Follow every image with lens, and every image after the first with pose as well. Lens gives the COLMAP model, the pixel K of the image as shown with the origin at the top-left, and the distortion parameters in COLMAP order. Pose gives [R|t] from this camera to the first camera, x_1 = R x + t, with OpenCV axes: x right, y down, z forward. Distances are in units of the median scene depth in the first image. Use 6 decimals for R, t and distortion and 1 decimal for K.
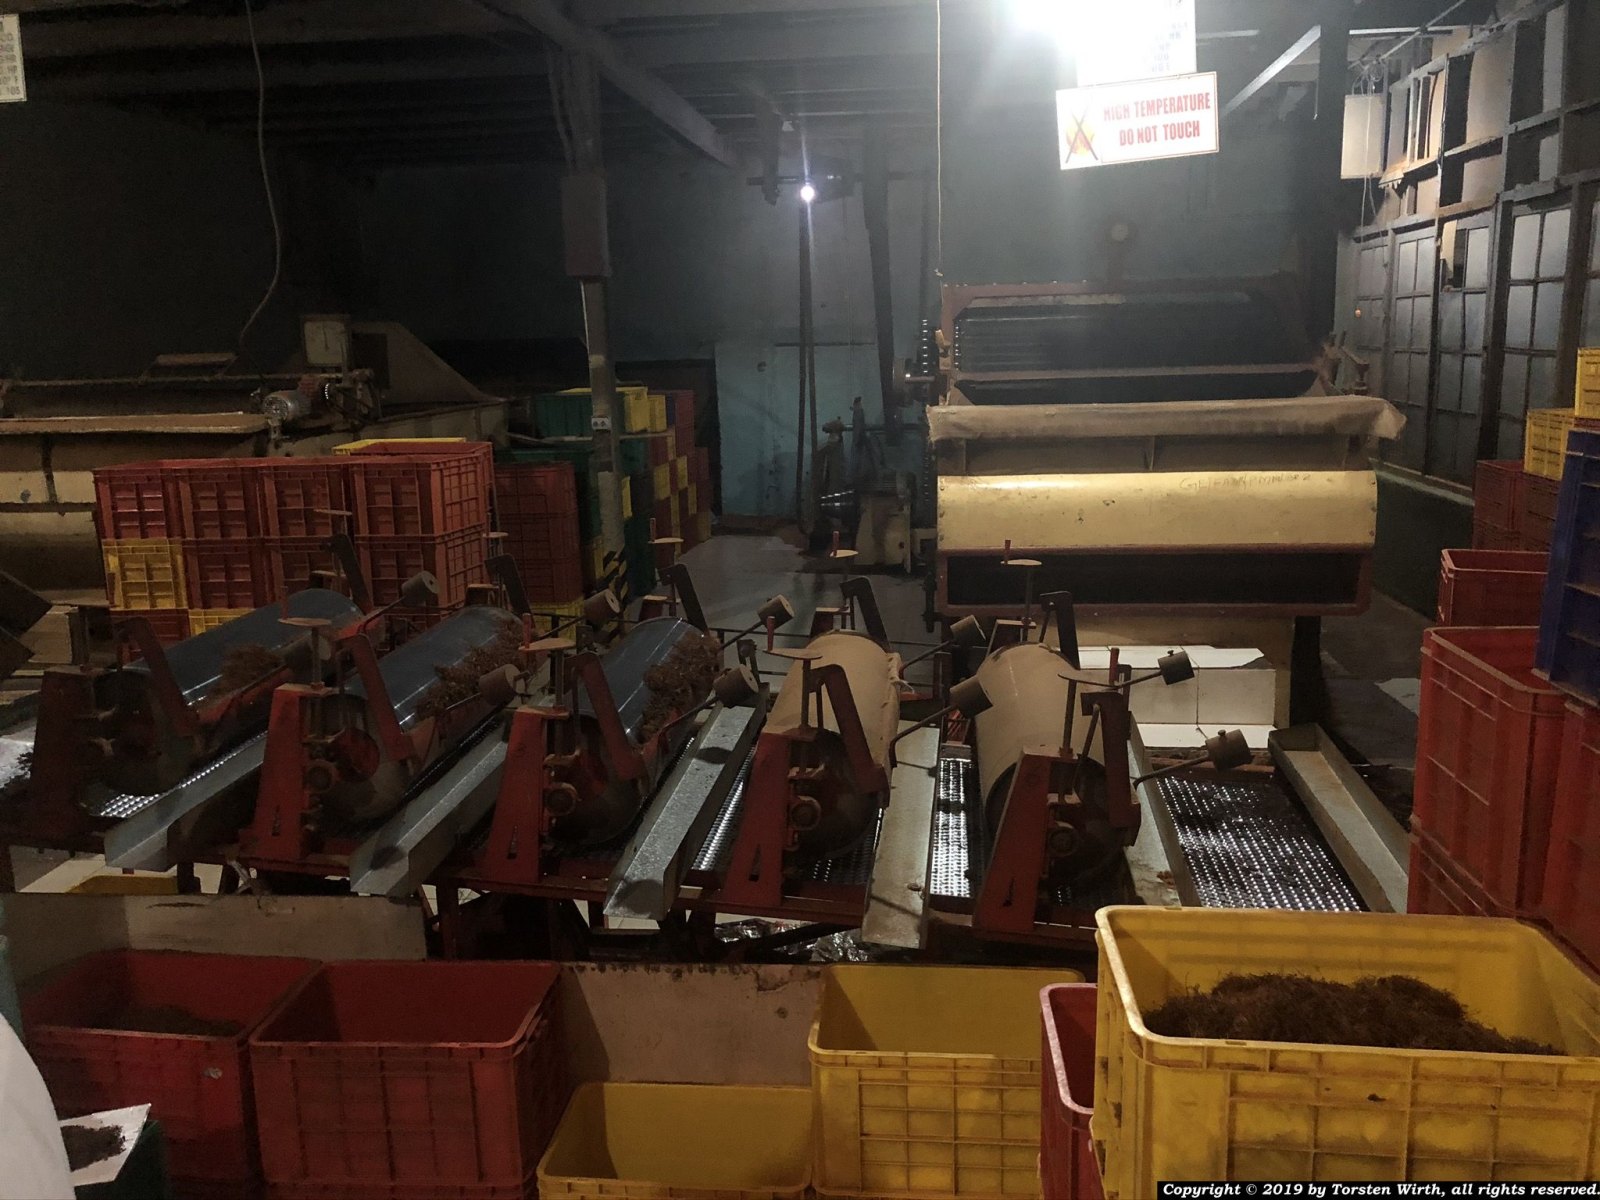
lens RADIAL K [[1289.3, 0, 800.0], [0, 1289.3, 600.0], [0, 0, 1]] dist [0.046671, -0.004021]
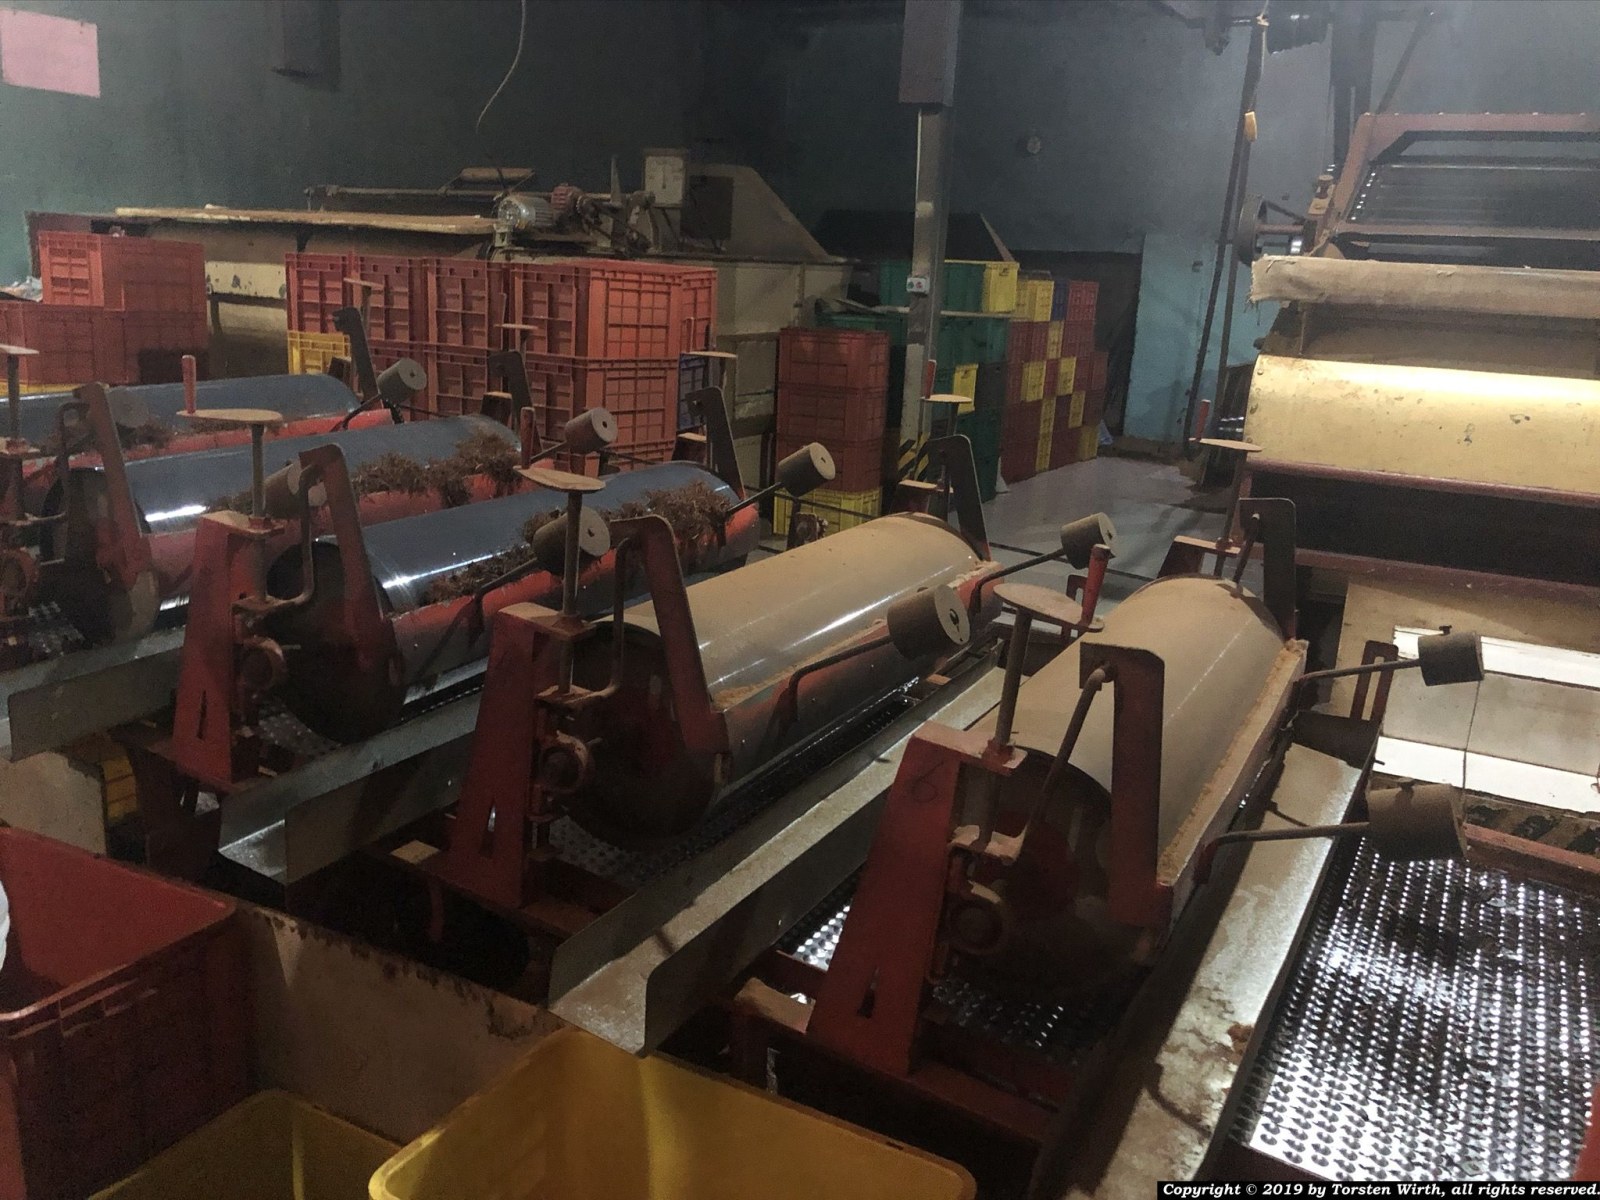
lens RADIAL K [[1291.3, 0, 800.0], [0, 1291.3, 600.0], [0, 0, 1]] dist [0.020898, -0.004082]
pose [[0.922683, 0.164392, -0.348757, 0.147034], [-0.146375, 0.986181, 0.077598, 0.017314], [0.356694, -0.020549, 0.933995, 0.255864]]
